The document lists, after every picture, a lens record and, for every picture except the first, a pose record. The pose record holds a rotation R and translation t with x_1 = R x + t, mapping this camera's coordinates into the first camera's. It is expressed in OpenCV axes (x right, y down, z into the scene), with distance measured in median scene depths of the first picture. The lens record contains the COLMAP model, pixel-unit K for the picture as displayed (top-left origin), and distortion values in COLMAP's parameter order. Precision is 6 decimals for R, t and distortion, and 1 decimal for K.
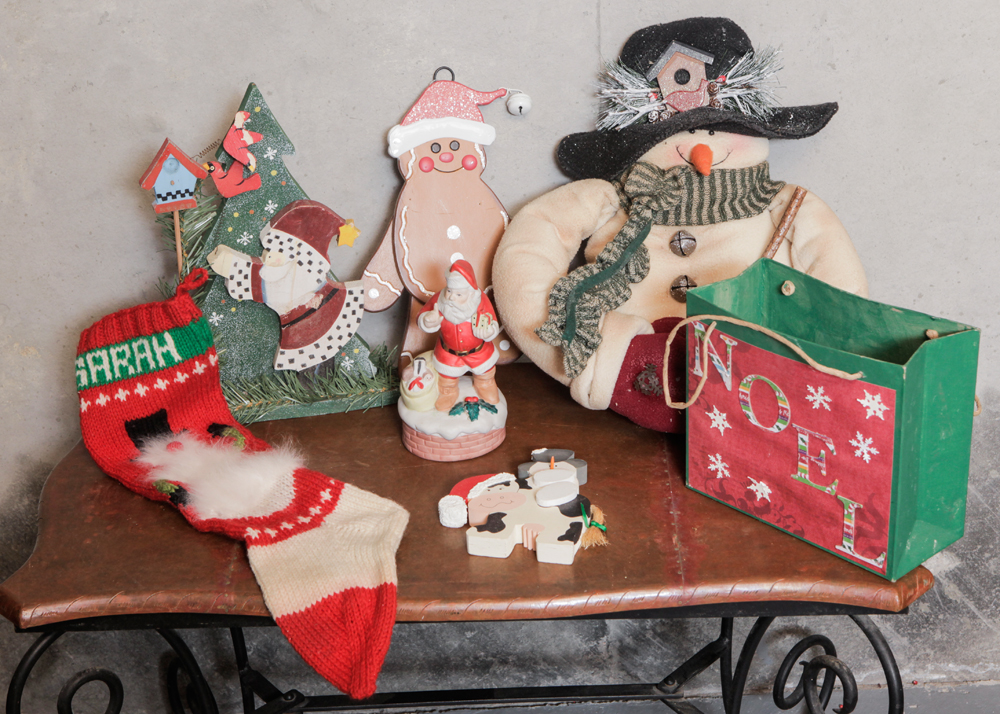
lens RADIAL K [[1918.4, 0, 491.5], [0, 1918.4, 337.4], [0, 0, 1]] dist [0.141193, 0.000000]
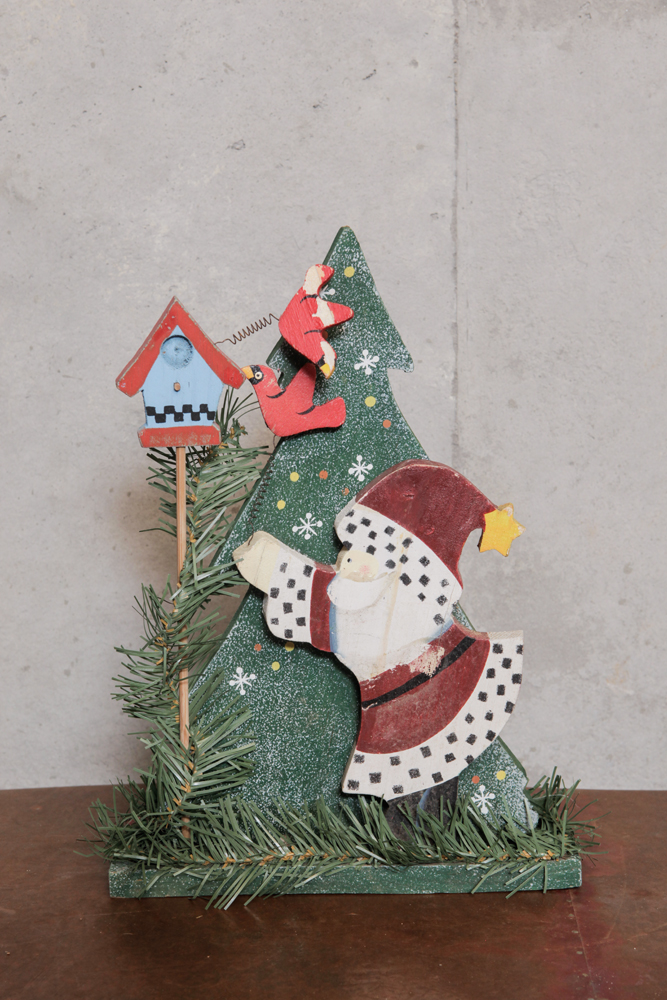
lens RADIAL K [[1704.2, 0, 331.7], [0, 1704.2, 500.6], [0, 0, 1]] dist [0.153773, 0.000000]
pose [[0.980911, 0.047655, -0.188529, -0.032252], [-0.100790, 0.953710, -0.283333, 0.074990], [0.166300, 0.296927, 0.940308, 0.549412]]
